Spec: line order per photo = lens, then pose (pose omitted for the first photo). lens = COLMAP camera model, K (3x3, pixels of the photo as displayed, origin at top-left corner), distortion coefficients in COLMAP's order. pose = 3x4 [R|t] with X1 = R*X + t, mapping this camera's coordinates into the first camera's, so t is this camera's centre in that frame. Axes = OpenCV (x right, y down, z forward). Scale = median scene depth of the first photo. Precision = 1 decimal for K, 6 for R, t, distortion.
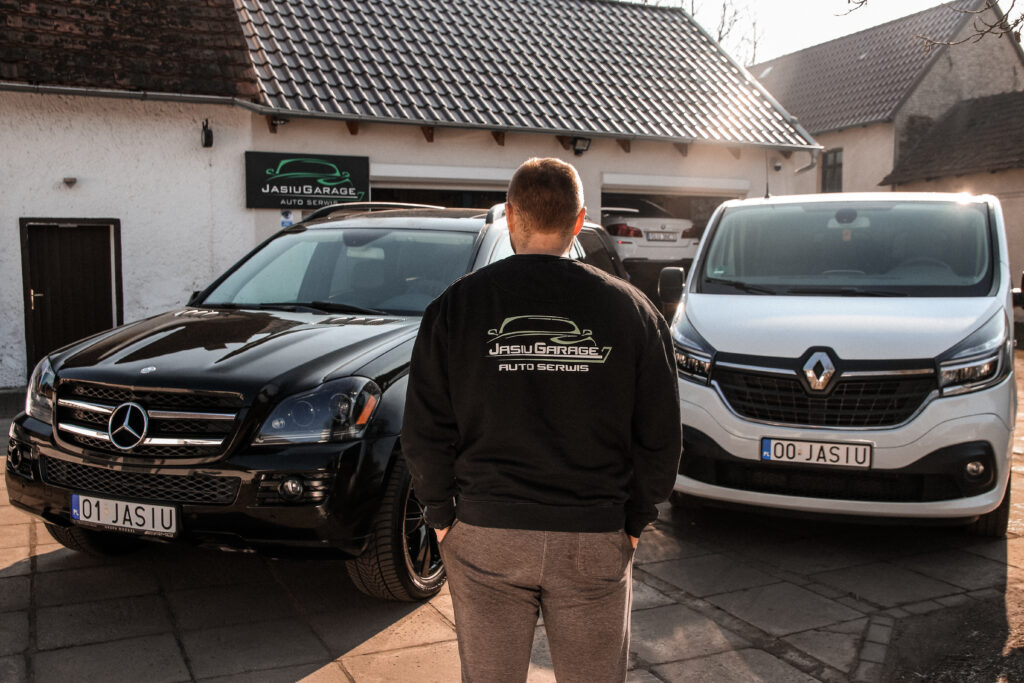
lens RADIAL K [[1040.7, 0, 512.0], [0, 1040.7, 341.5], [0, 0, 1]] dist [-0.064359, 0.193953]
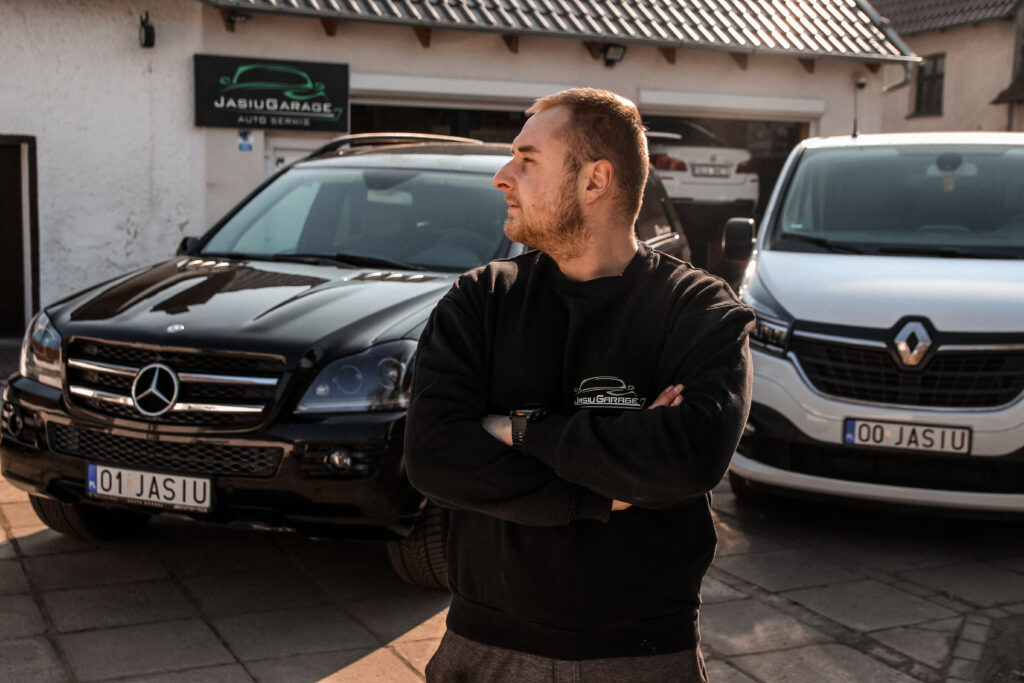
lens RADIAL K [[1388.8, 0, 512.0], [0, 1388.8, 341.5], [0, 0, 1]] dist [0.011063, 0.290807]
pose [[0.999721, 0.018453, 0.014753, -0.062012], [-0.018905, 0.999339, 0.031060, -0.003754], [-0.014170, -0.031330, 0.999409, -0.178939]]
